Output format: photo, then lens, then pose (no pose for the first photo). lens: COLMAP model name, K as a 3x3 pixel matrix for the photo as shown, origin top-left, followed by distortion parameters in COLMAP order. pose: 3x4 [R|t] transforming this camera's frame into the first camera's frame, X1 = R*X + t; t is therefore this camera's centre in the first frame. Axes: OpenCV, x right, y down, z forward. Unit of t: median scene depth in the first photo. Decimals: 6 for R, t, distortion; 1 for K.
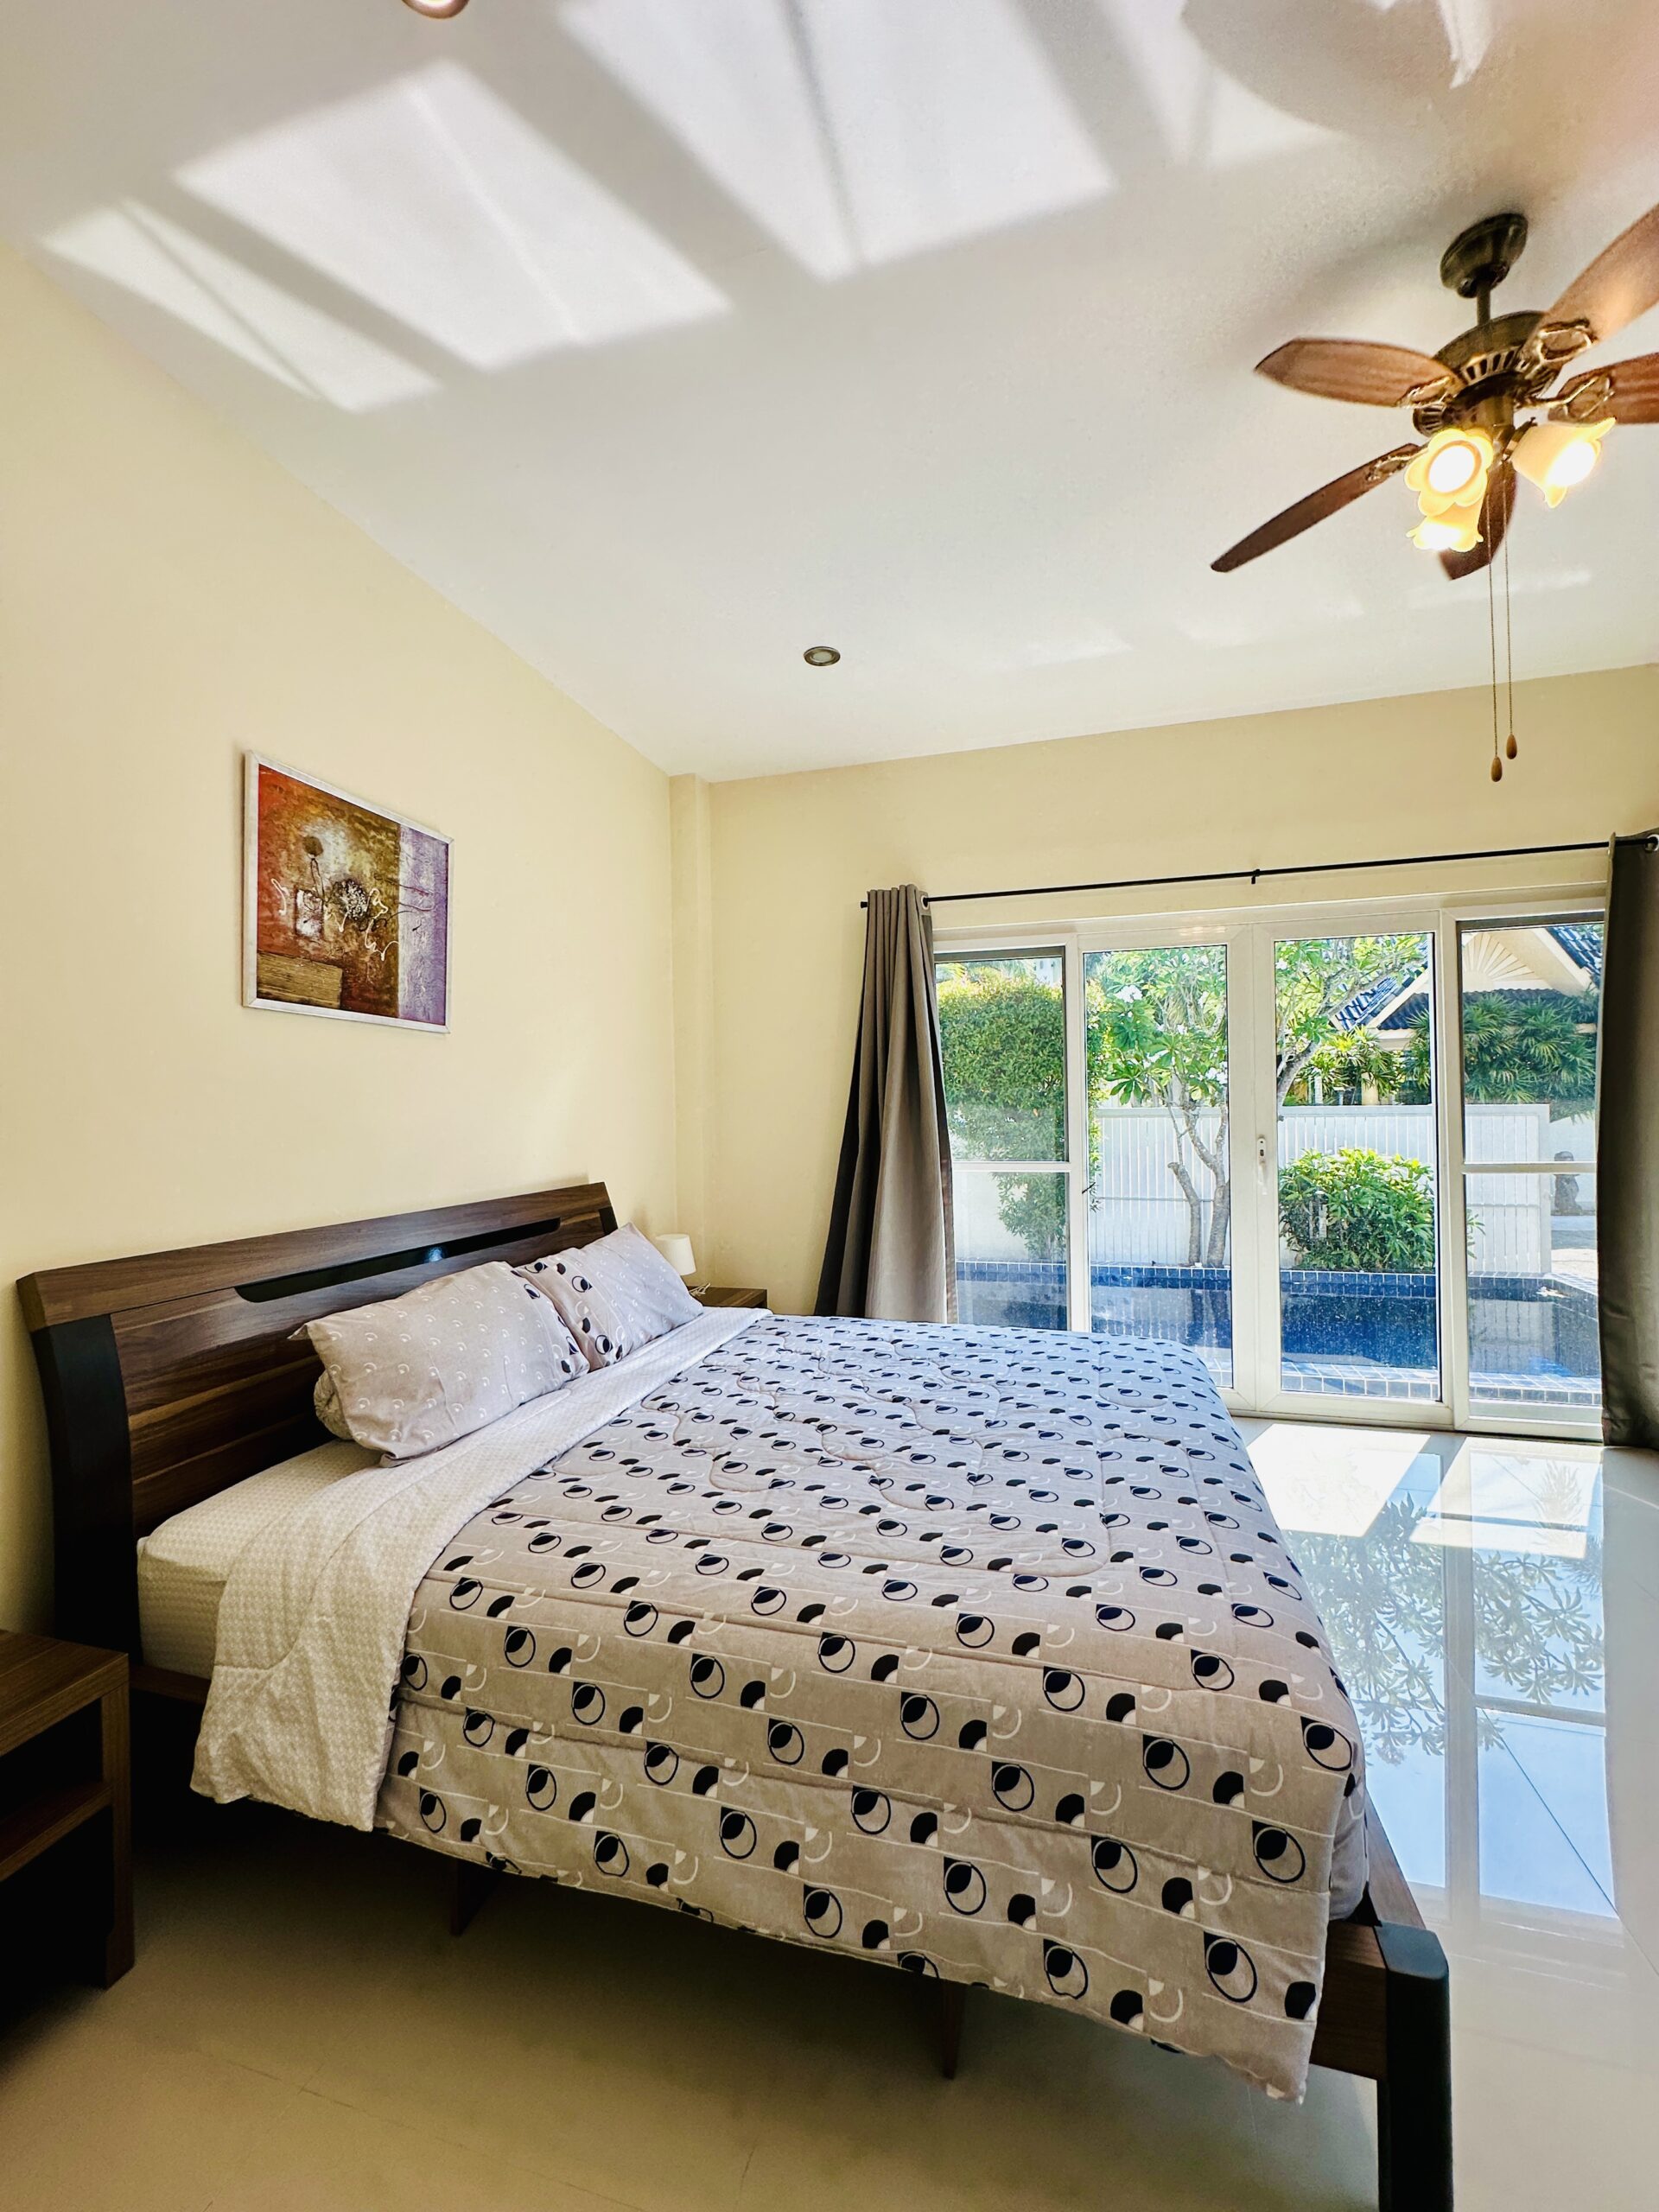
lens RADIAL K [[879.4, 0, 823.7], [0, 879.4, 1101.0], [0, 0, 1]] dist [-0.003289, -0.000042]
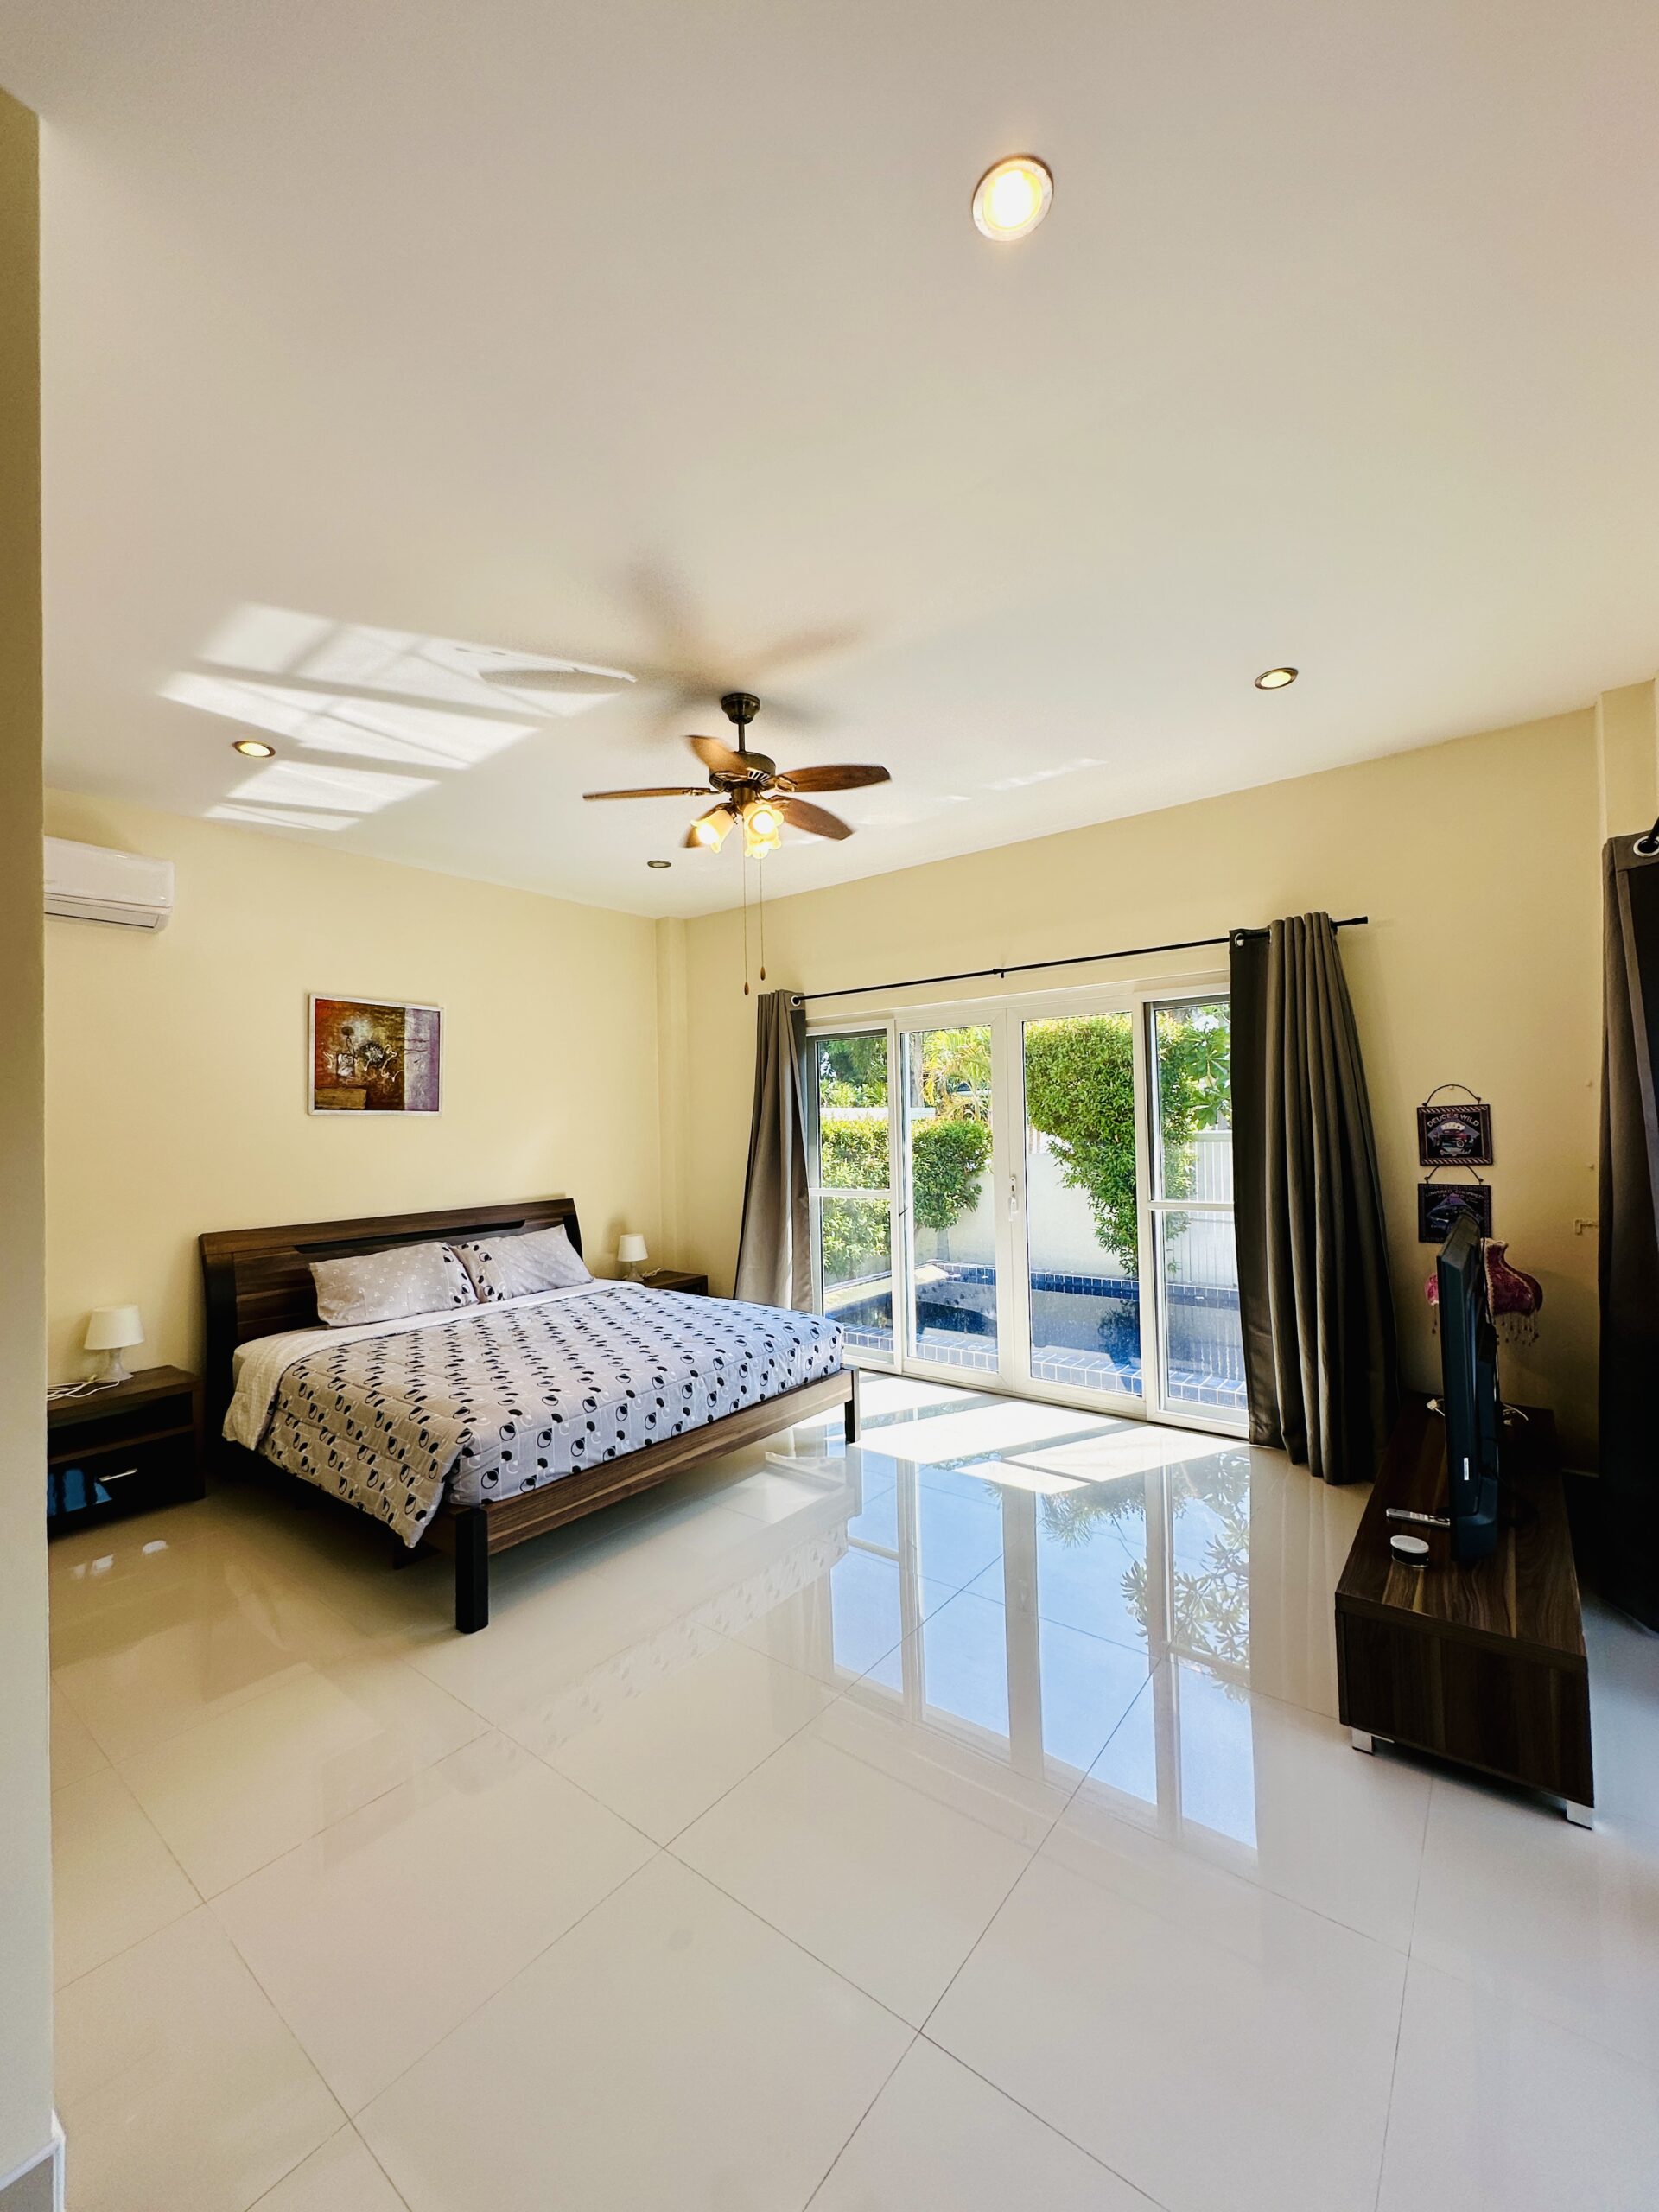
lens RADIAL K [[879.4, 0, 836.5], [0, 879.4, 1108.6], [0, 0, 1]] dist [-0.003289, -0.000042]
pose [[0.927299, -0.012731, -0.374105, 1.075378], [0.012770, 0.999916, -0.002373, -0.082287], [0.374104, -0.002577, 0.927383, -0.400240]]
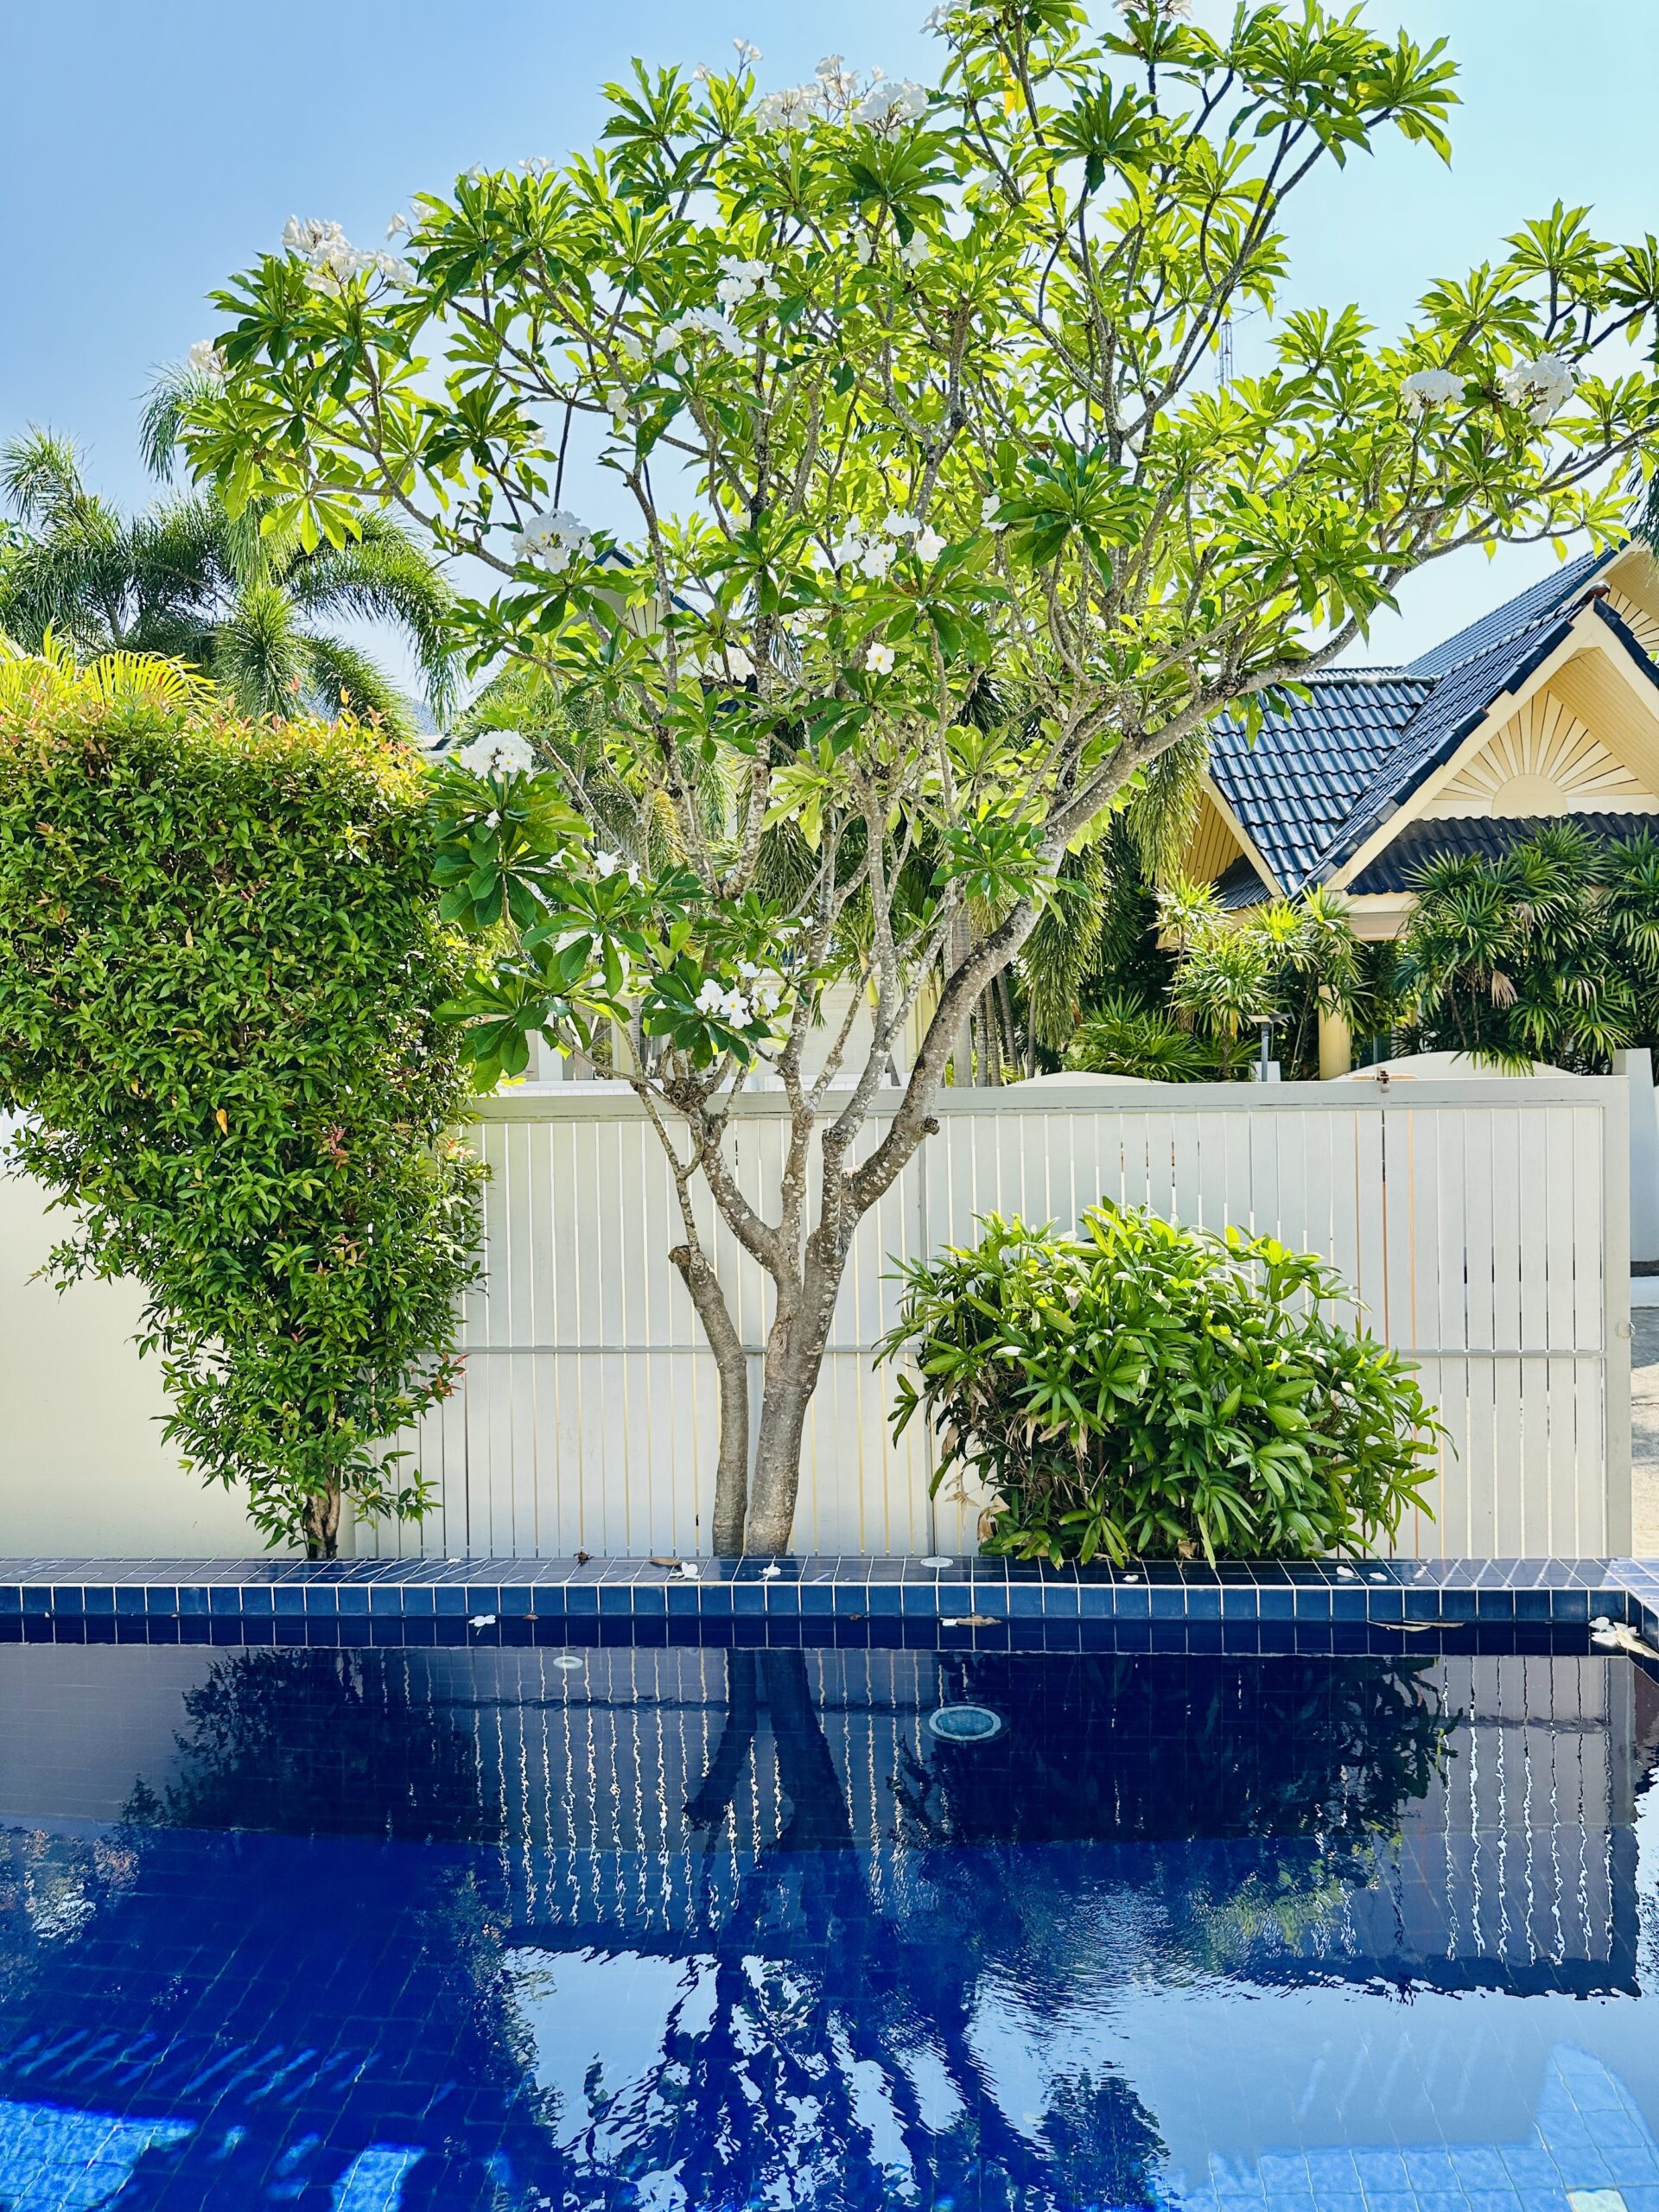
lens RADIAL K [[1537.1, 0, 828.1], [0, 1537.1, 1082.4], [0, 0, 1]] dist [0.059362, -0.077794]
pose [[0.982506, -0.018173, 0.185344, 1.171724], [0.012331, 0.999392, 0.032622, -0.056590], [-0.185824, -0.029766, 0.982132, 1.315452]]
